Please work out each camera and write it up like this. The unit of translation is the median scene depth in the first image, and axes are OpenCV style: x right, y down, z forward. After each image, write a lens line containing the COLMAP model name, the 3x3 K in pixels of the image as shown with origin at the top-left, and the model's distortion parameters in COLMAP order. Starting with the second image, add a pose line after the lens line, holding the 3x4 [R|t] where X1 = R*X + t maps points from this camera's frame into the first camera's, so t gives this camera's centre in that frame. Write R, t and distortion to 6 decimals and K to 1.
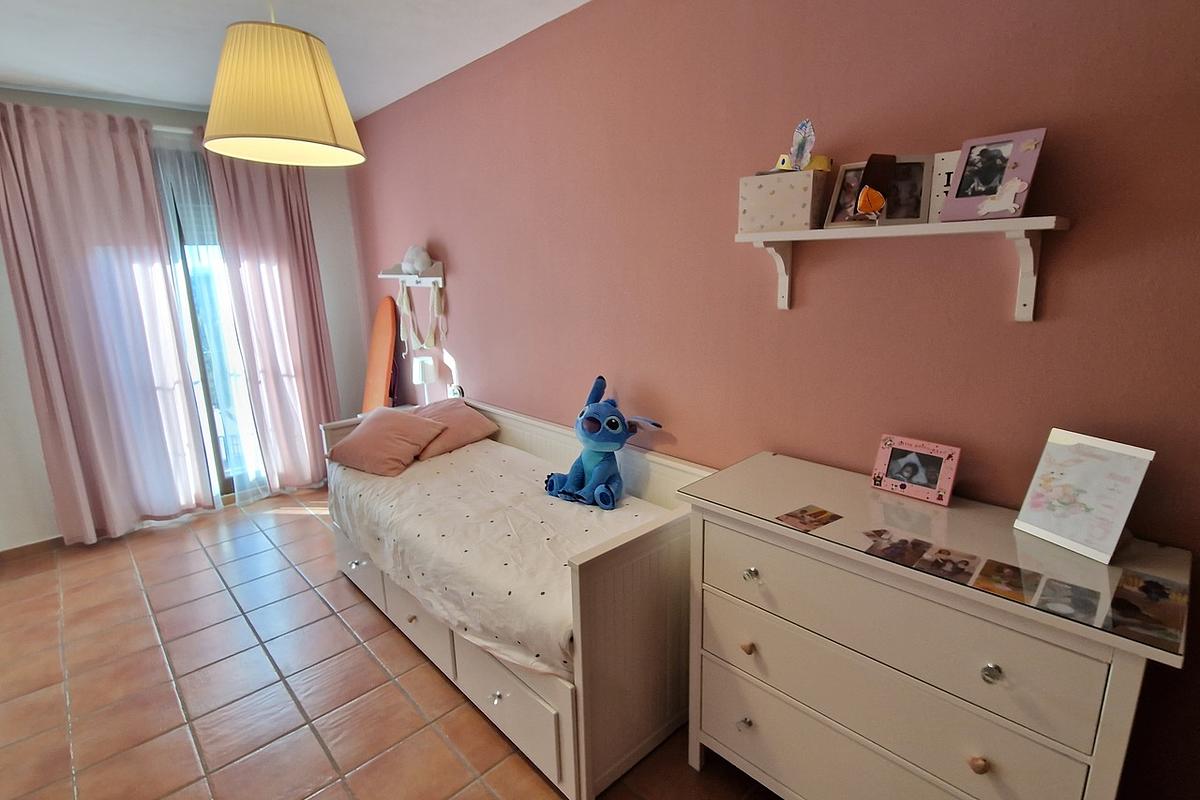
lens RADIAL K [[551.1, 0, 600.6], [0, 551.1, 398.4], [0, 0, 1]] dist [0.005432, -0.000148]
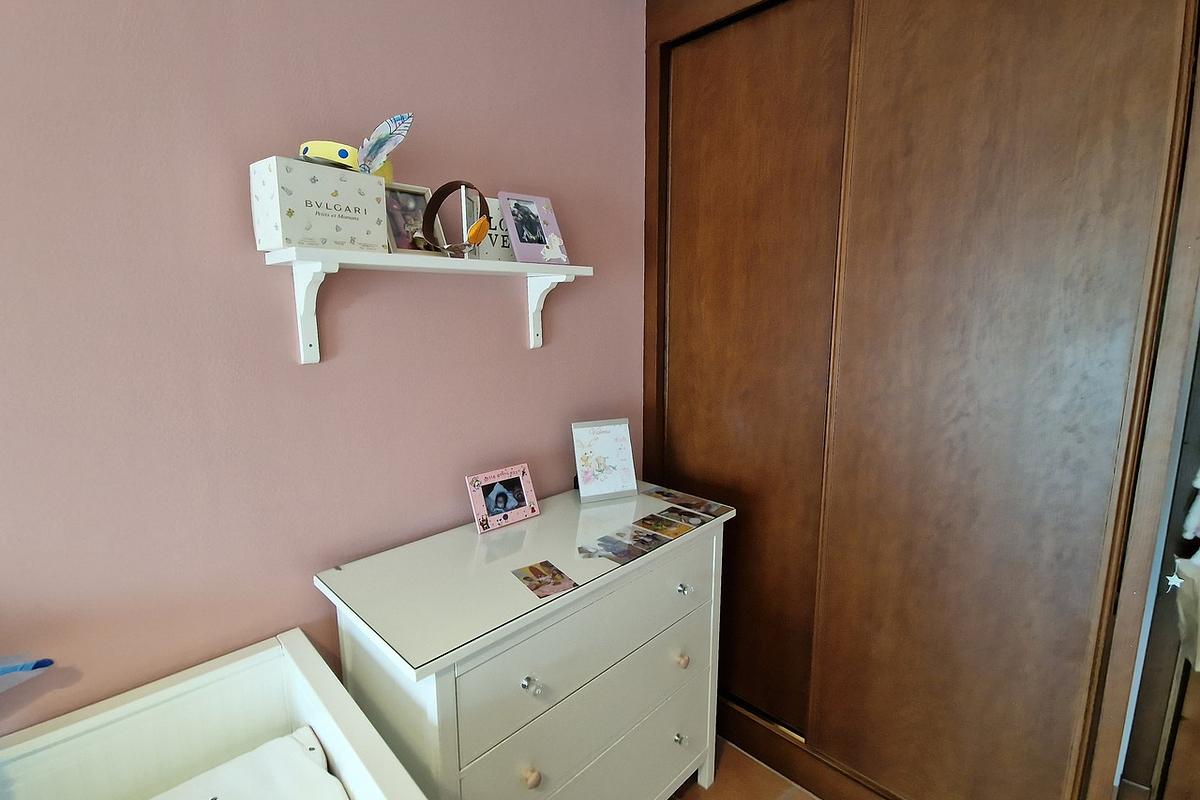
lens RADIAL K [[551.1, 0, 598.3], [0, 551.1, 393.3], [0, 0, 1]] dist [0.005432, -0.000148]
pose [[-0.003463, -0.141321, 0.989958, -0.427591], [0.238434, 0.961295, 0.138063, -0.159753], [-0.971153, 0.236517, 0.030367, 0.762659]]
